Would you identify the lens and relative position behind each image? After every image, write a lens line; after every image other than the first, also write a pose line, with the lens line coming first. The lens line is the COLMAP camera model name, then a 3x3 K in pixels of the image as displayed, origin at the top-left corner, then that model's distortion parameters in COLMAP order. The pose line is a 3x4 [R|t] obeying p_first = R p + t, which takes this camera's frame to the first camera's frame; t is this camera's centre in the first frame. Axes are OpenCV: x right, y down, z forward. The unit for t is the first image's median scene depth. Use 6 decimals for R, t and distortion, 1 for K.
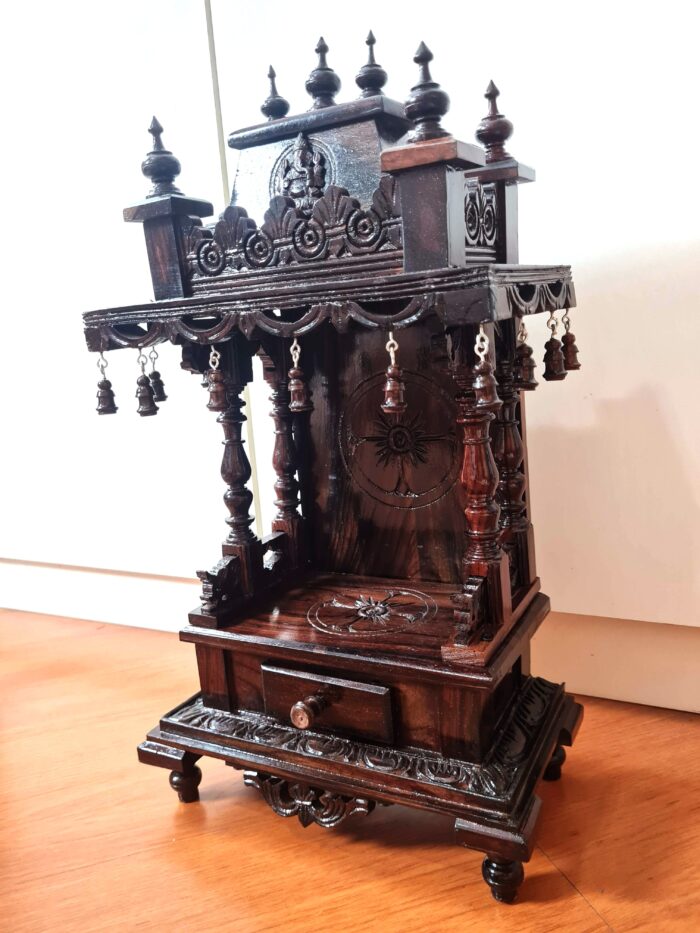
lens RADIAL K [[726.9, 0, 350.0], [0, 726.9, 466.5], [0, 0, 1]] dist [0.001504, -0.004682]
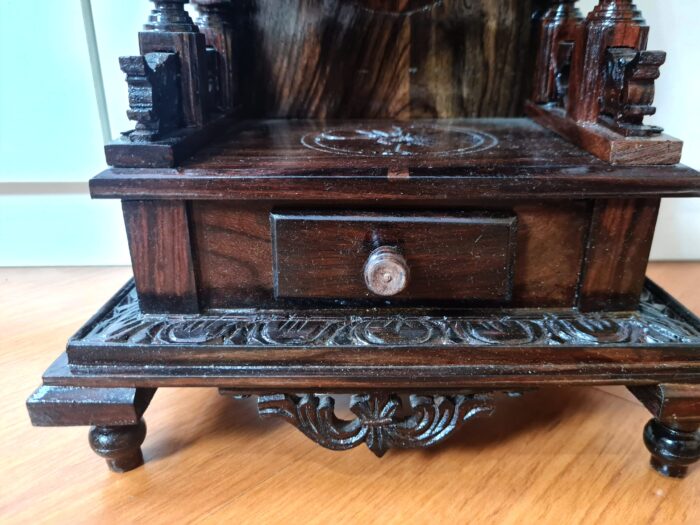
lens RADIAL K [[553.7, 0, 355.3], [0, 553.7, 263.8], [0, 0, 1]] dist [-0.012485, -0.003340]
pose [[0.885938, -0.102673, 0.452296, -0.273494], [0.015912, 0.981344, 0.191601, 0.231600], [-0.463530, -0.162549, 0.871044, 0.599843]]
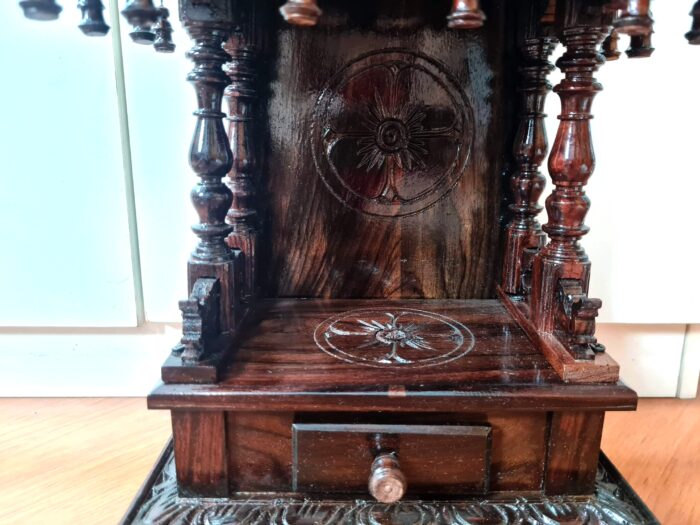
lens RADIAL K [[545.4, 0, 354.8], [0, 545.4, 261.8], [0, 0, 1]] dist [0.001504, -0.004682]
pose [[0.871346, -0.031857, 0.489634, -0.335918], [0.004709, 0.998387, 0.056579, 0.087410], [-0.490646, -0.046994, 0.870091, 0.531619]]
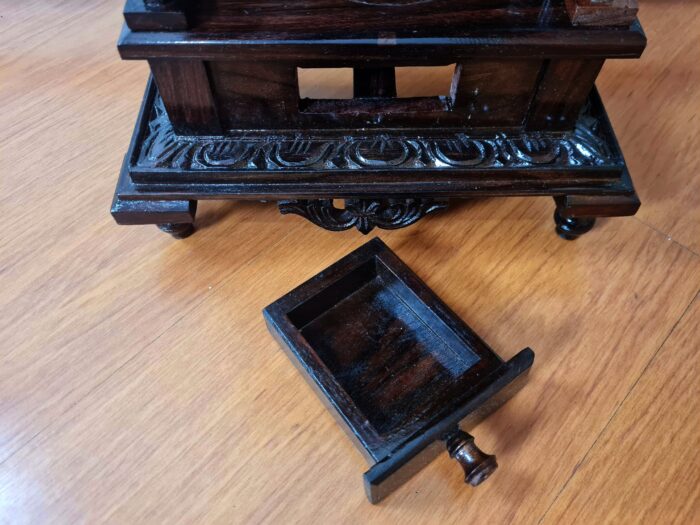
lens RADIAL K [[547.6, 0, 350.0], [0, 547.6, 262.5], [0, 0, 1]] dist [-0.003786, -0.000478]
pose [[0.870466, -0.367713, 0.327224, -0.306554], [0.008089, 0.675379, 0.737427, 0.015983], [-0.492161, -0.639258, 0.590869, 0.566775]]
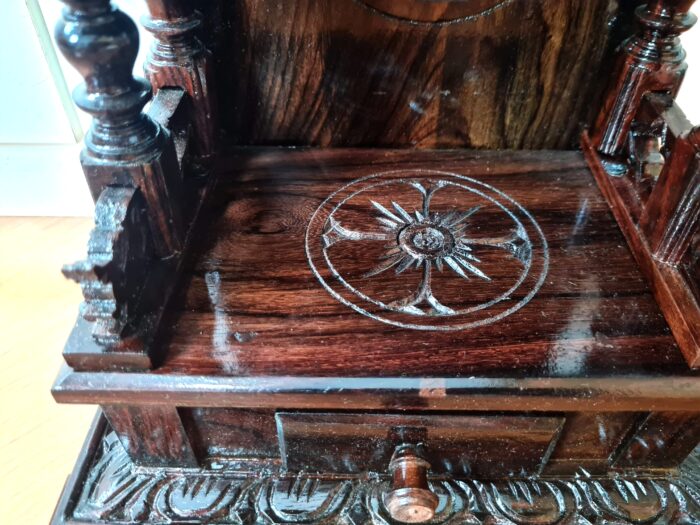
lens RADIAL K [[556.7, 0, 353.9], [0, 556.7, 254.9], [0, 0, 1]] dist [-0.012131, -0.010059]
pose [[0.879171, -0.251771, 0.404562, -0.206782], [-0.000692, 0.848340, 0.529452, -0.014674], [-0.476506, -0.465759, 0.745661, 0.772069]]
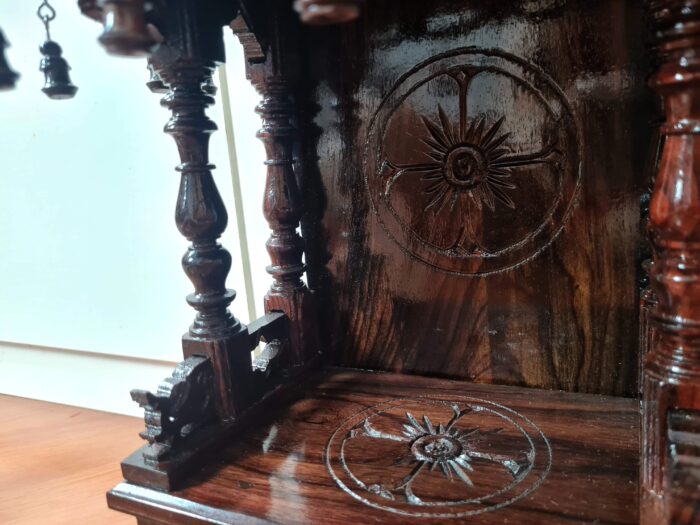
lens RADIAL K [[553.7, 0, 355.3], [0, 553.7, 263.8], [0, 0, 1]] dist [-0.012485, -0.003340]
pose [[0.998641, -0.017270, 0.049171, -0.060014], [0.015474, 0.999208, 0.036672, 0.033828], [-0.049765, -0.035862, 0.998117, 0.607433]]
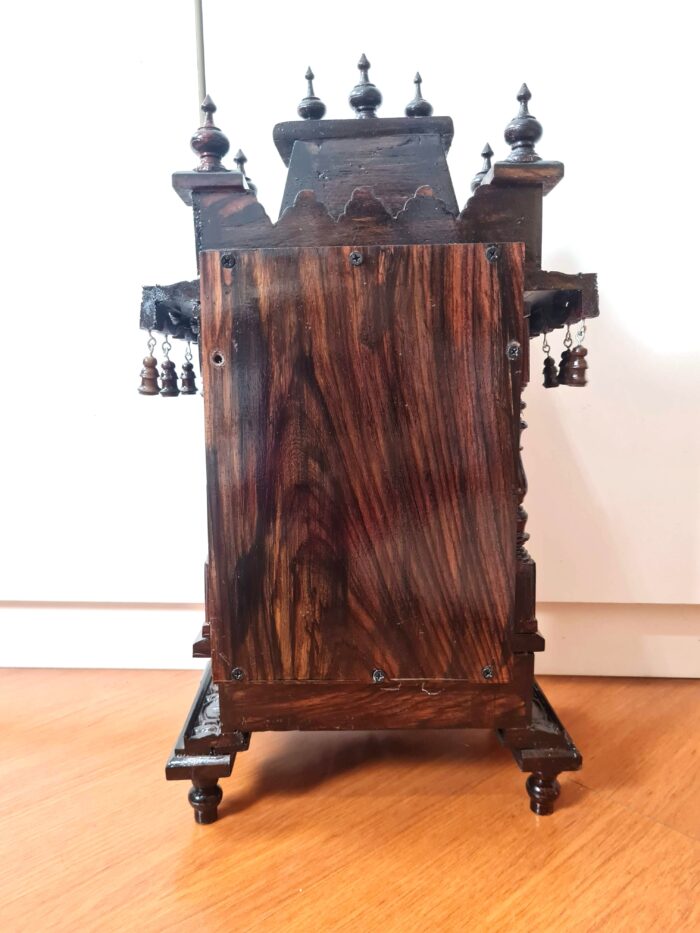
lens RADIAL K [[738.0, 0, 355.9], [0, 738.0, 468.6], [0, 0, 1]] dist [-0.012485, -0.003340]
pose [[0.904484, -0.006727, 0.426454, -0.575759], [0.008468, 0.999962, -0.002187, -0.001546], [-0.426423, 0.005590, 0.904506, 0.156141]]
